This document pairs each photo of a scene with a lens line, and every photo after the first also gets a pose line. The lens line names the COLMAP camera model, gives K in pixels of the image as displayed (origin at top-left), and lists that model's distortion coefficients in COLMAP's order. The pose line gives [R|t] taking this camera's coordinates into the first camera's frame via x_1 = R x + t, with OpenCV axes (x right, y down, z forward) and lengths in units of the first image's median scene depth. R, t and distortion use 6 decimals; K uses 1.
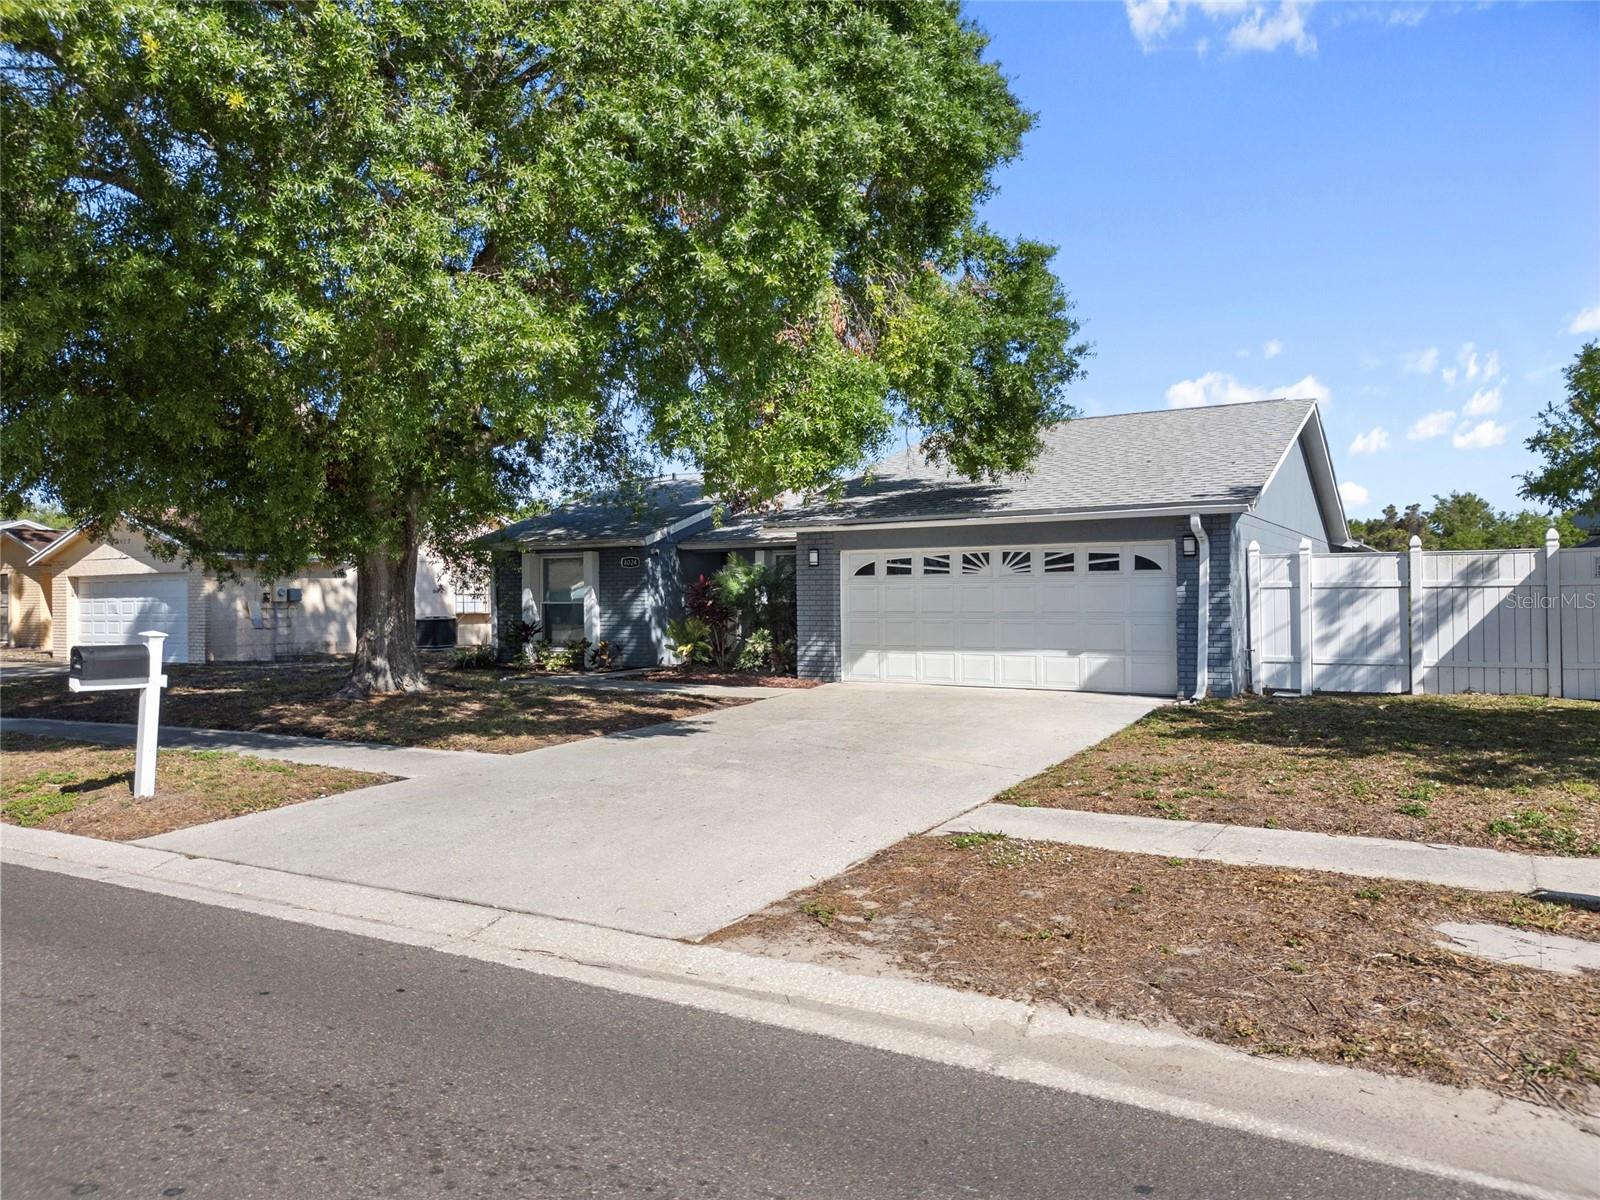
lens RADIAL K [[1129.3, 0, 792.9], [0, 1129.3, 598.9], [0, 0, 1]] dist [0.052133, -0.042316]
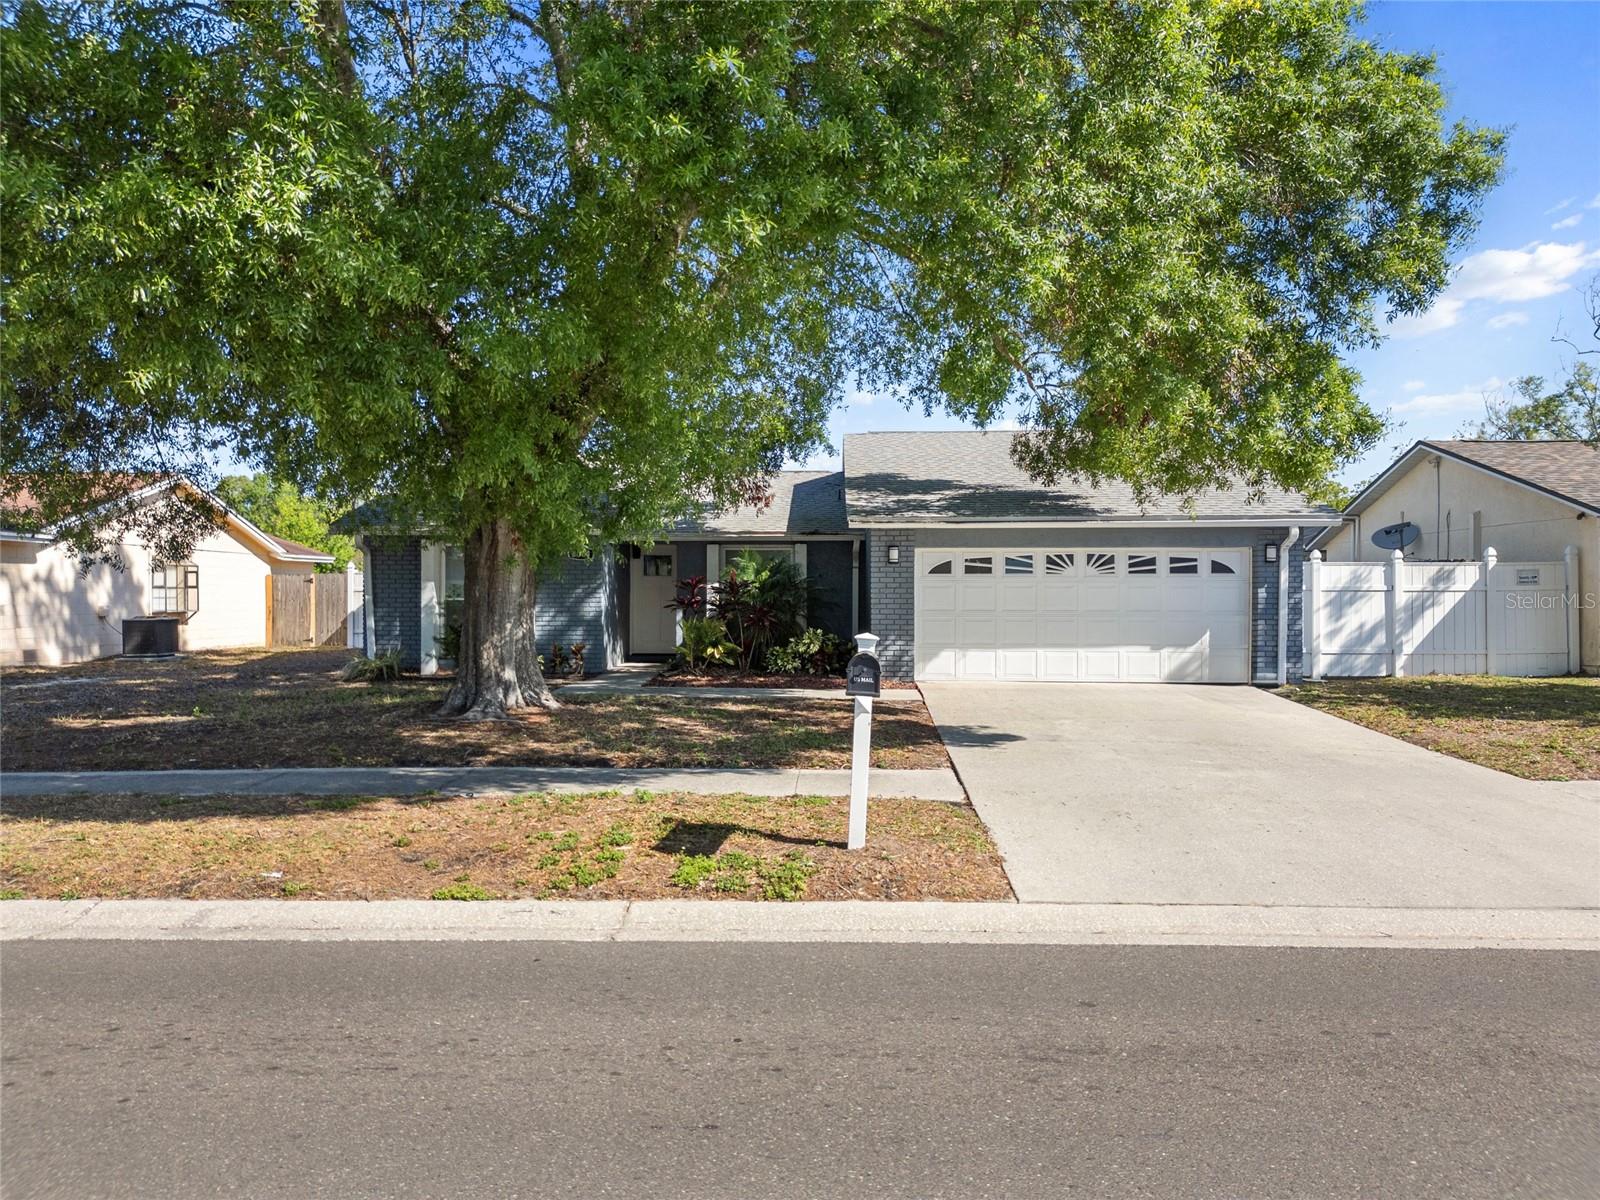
lens RADIAL K [[1120.7, 0, 792.9], [0, 1120.7, 593.0], [0, 0, 1]] dist [0.089457, -0.076649]
pose [[0.861399, 0.008880, 0.507851, -0.593522], [-0.006052, 0.999956, -0.007221, 0.004343], [-0.507892, 0.003146, 0.861415, 0.233720]]
